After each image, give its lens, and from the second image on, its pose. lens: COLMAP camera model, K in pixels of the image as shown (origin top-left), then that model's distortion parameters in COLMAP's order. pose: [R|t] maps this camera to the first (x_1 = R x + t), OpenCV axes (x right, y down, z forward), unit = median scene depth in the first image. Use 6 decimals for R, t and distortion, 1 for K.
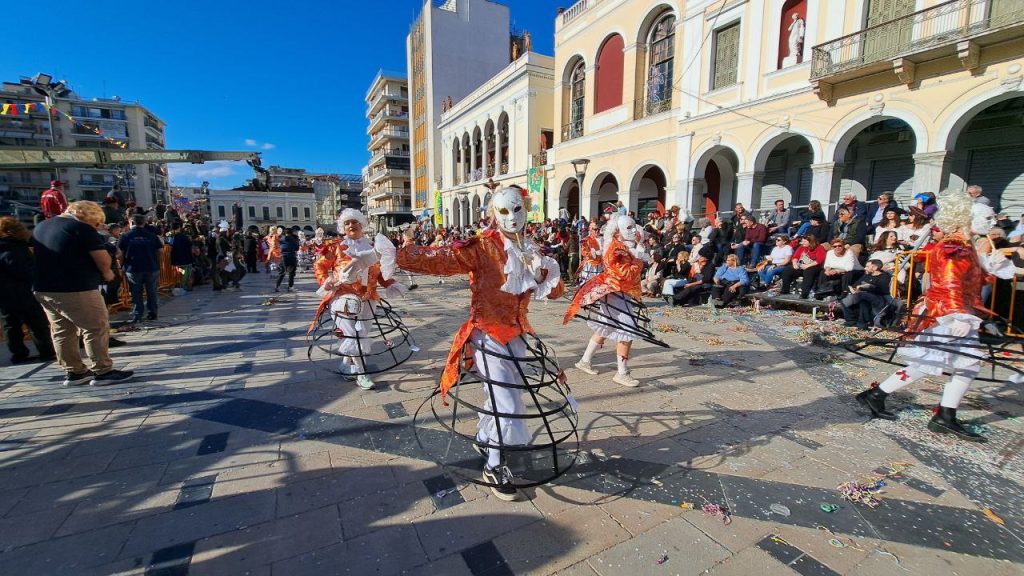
lens RADIAL K [[387.0, 0, 505.0], [0, 387.0, 279.7], [0, 0, 1]] dist [-0.009758, -0.000518]
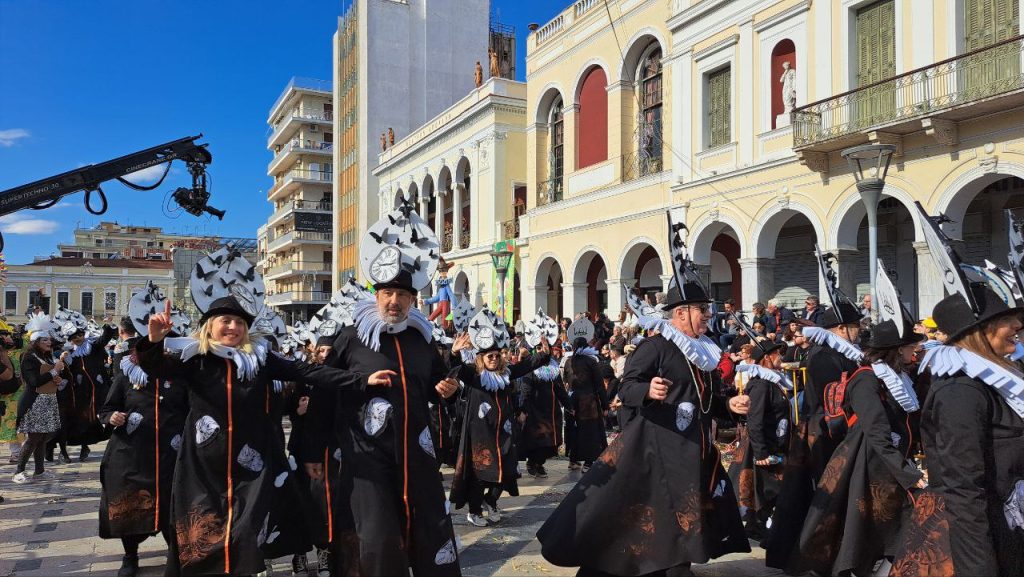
lens RADIAL K [[722.9, 0, 511.7], [0, 722.9, 287.9], [0, 0, 1]] dist [0.087343, -0.113110]
pose [[0.999761, -0.006206, -0.020975, 0.115426], [0.002319, 0.983575, -0.180482, 0.014429], [0.021751, 0.180391, 0.983355, -0.208972]]
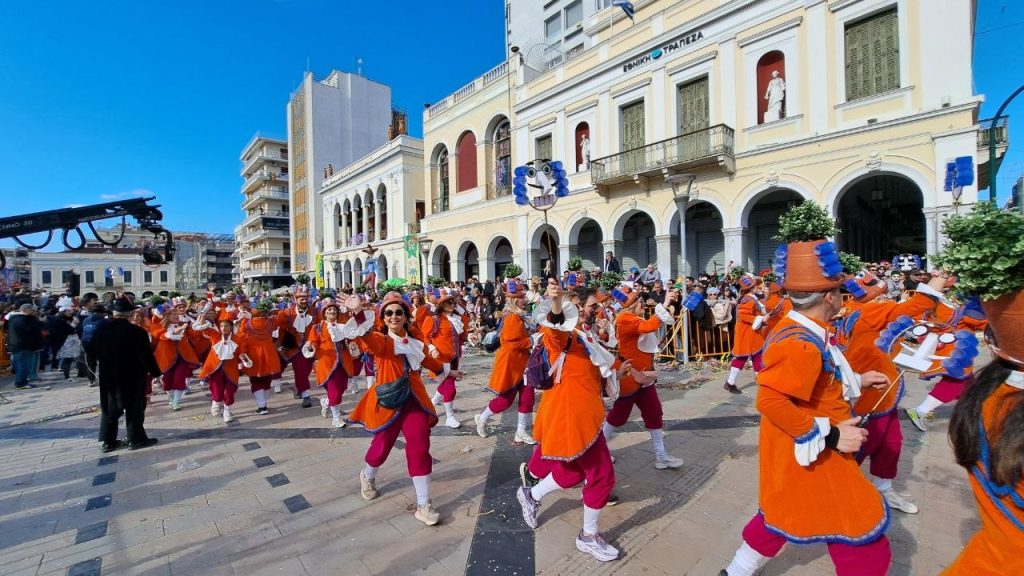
lens RADIAL K [[390.6, 0, 510.5], [0, 390.6, 284.6], [0, 0, 1]] dist [-0.010878, -0.000413]
pose [[0.965032, -0.027925, 0.260642, 0.058028], [0.061388, 0.990735, -0.121144, 0.001325], [-0.254844, 0.132908, 0.957805, -0.115302]]
